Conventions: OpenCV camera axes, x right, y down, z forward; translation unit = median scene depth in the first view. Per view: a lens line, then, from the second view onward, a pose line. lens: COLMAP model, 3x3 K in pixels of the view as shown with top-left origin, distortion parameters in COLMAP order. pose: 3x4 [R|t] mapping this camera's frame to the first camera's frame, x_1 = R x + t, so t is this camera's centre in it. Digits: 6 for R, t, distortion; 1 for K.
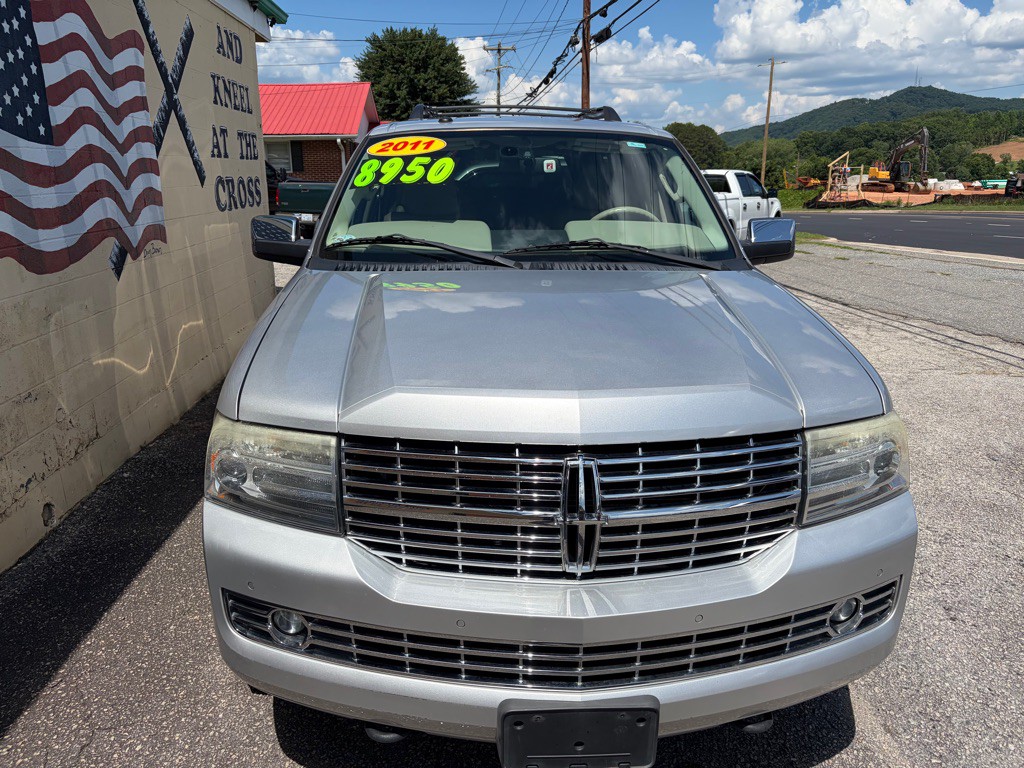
lens RADIAL K [[788.7, 0, 510.6], [0, 788.7, 388.1], [0, 0, 1]] dist [0.044741, -0.056995]
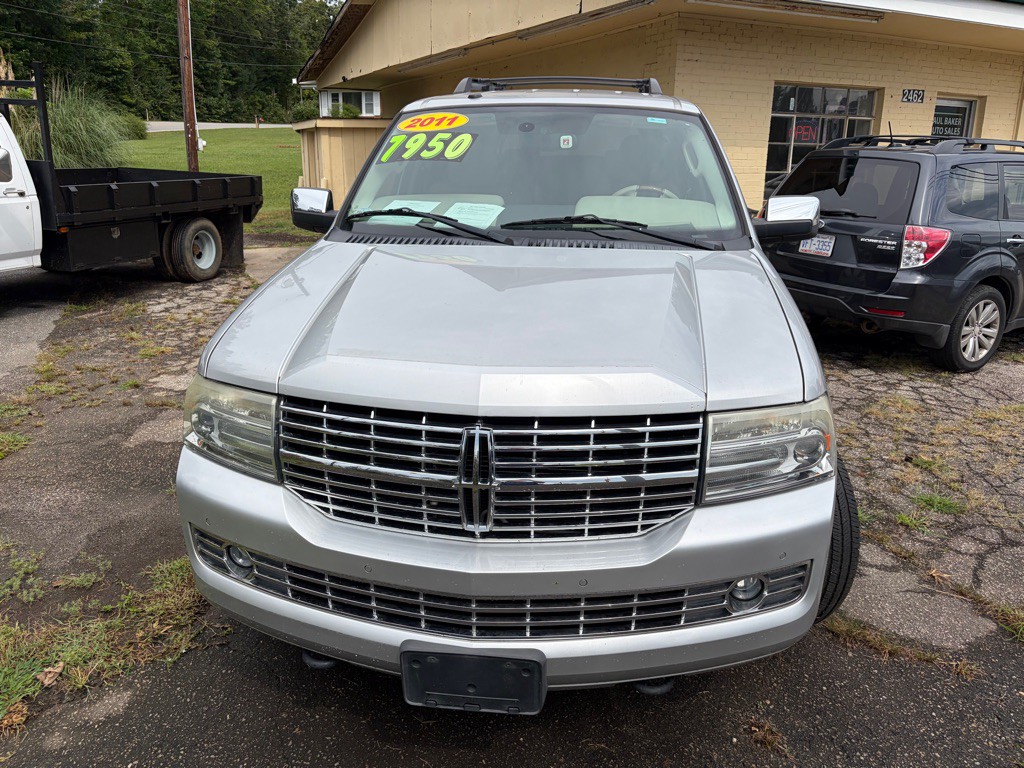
lens RADIAL K [[792.5, 0, 512.0], [0, 792.5, 384.0], [0, 0, 1]] dist [0.019714, 0.006827]
pose [[0.987663, 0.047686, -0.149158, 0.267328], [-0.041642, 0.998190, 0.043383, -0.018411], [0.150956, -0.036637, 0.987861, -0.061636]]
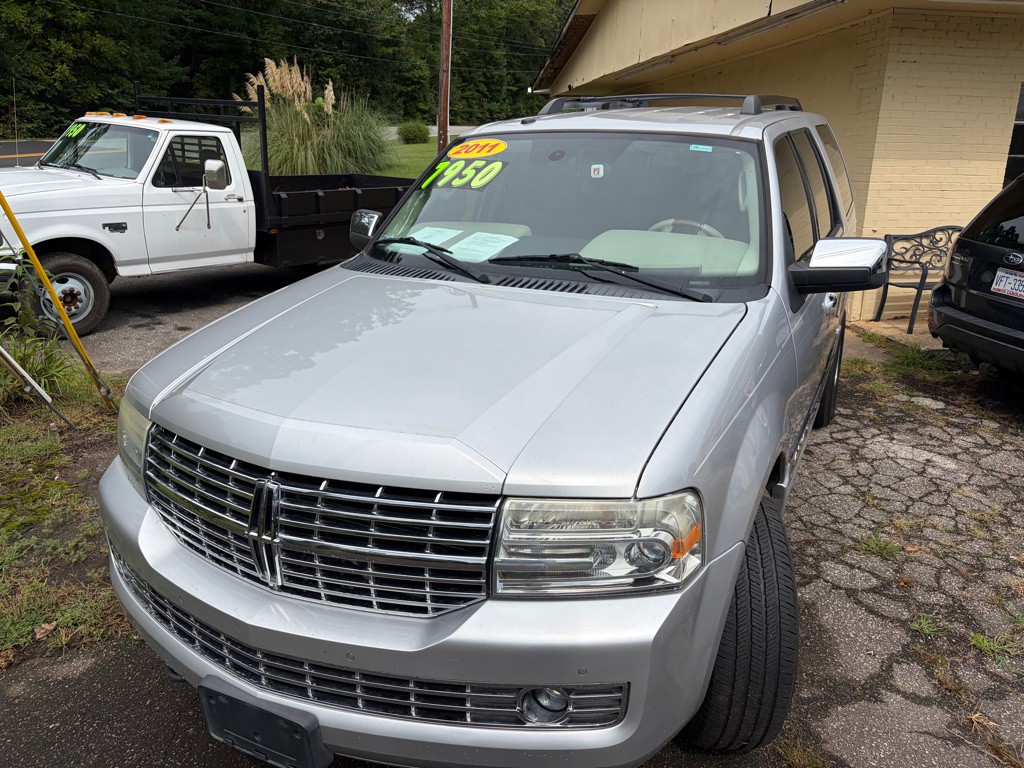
lens RADIAL K [[784.4, 0, 504.6], [0, 784.4, 384.3], [0, 0, 1]] dist [0.056124, -0.055696]
pose [[0.877683, 0.143816, -0.457154, 0.769981], [-0.124640, 0.989585, 0.072019, -0.143872], [0.462751, -0.006230, 0.886467, 0.179107]]
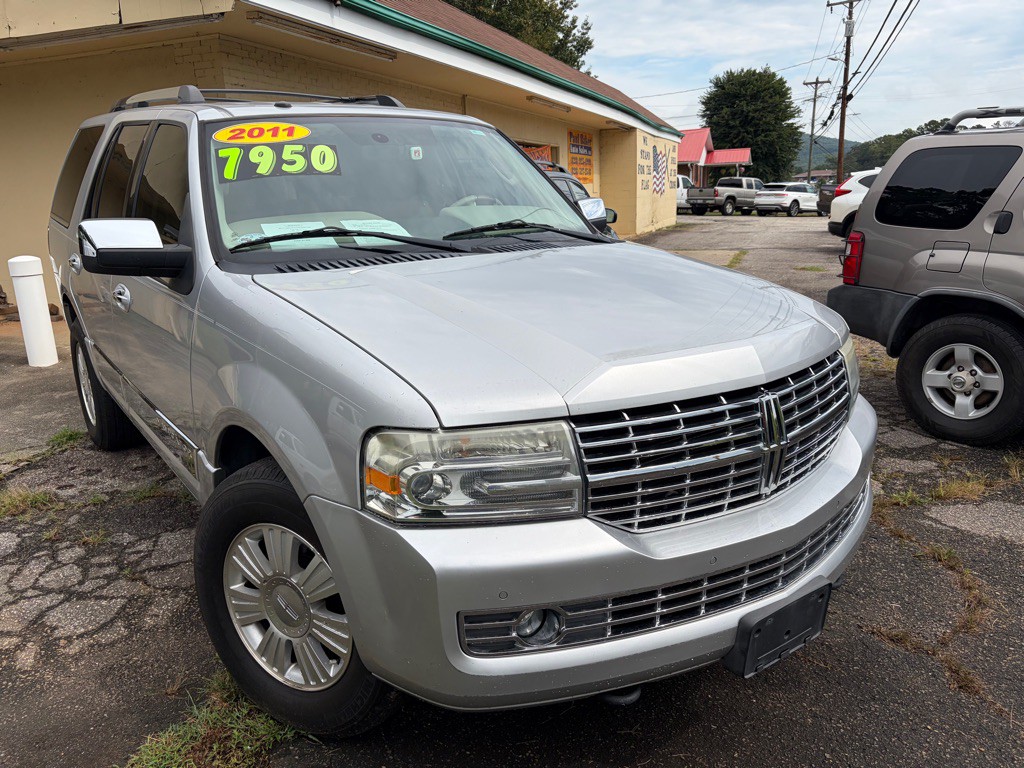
lens RADIAL K [[792.5, 0, 512.0], [0, 792.5, 384.0], [0, 0, 1]] dist [0.019714, 0.006827]
pose [[0.832410, -0.164780, 0.529094, -0.774049], [0.164452, 0.985211, 0.048104, -0.040829], [-0.529196, 0.046968, 0.847199, 0.184881]]
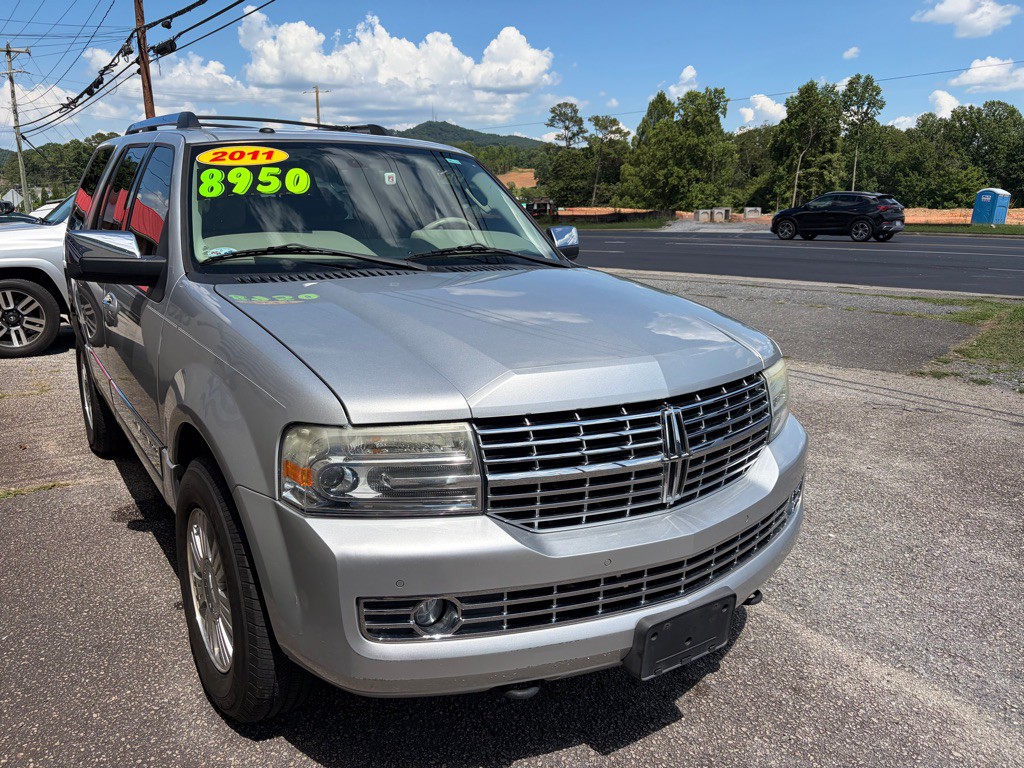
lens RADIAL K [[792.5, 0, 512.0], [0, 792.5, 384.0], [0, 0, 1]] dist [0.019714, 0.006827]
pose [[0.854978, -0.114069, 0.505966, -0.685415], [0.130708, 0.991417, 0.002645, 0.014809], [-0.501925, 0.063872, 0.862549, 0.044991]]
